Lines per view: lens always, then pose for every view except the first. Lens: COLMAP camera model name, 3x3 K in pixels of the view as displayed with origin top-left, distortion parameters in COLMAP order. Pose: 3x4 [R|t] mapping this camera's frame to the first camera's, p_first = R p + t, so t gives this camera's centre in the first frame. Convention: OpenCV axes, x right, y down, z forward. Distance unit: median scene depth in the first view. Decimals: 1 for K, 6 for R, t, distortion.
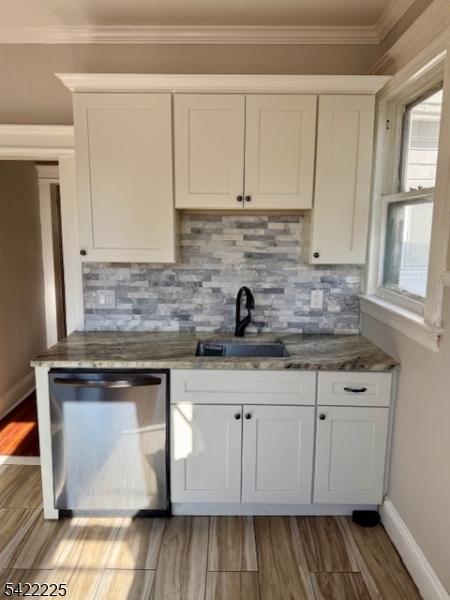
lens RADIAL K [[445.6, 0, 225.0], [0, 445.6, 300.7], [0, 0, 1]] dist [0.009352, 0.000488]
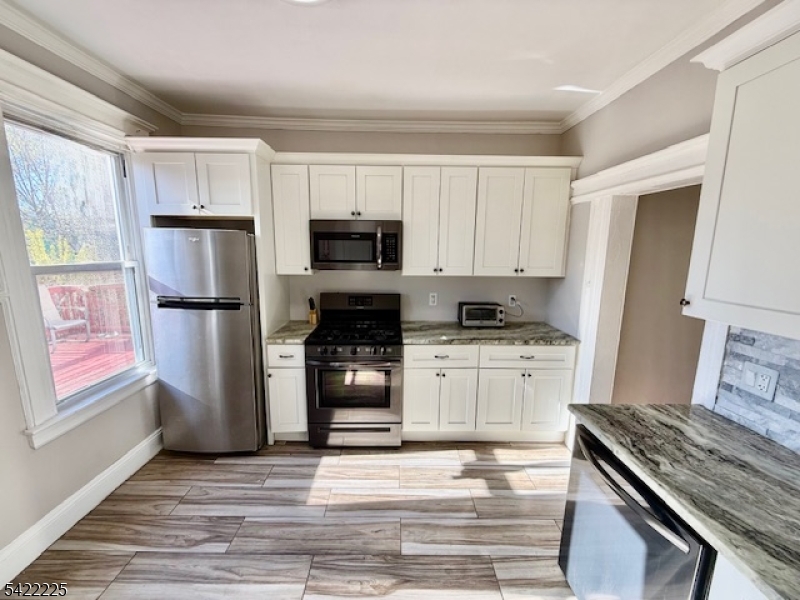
lens RADIAL K [[312.5, 0, 398.0], [0, 312.5, 300.2], [0, 0, 1]] dist [0.001196, -0.000110]
pose [[0.003138, 0.149531, -0.988752, 0.153654], [-0.166944, 0.974959, 0.146915, -0.094037], [0.985961, 0.164605, 0.028022, 0.468871]]
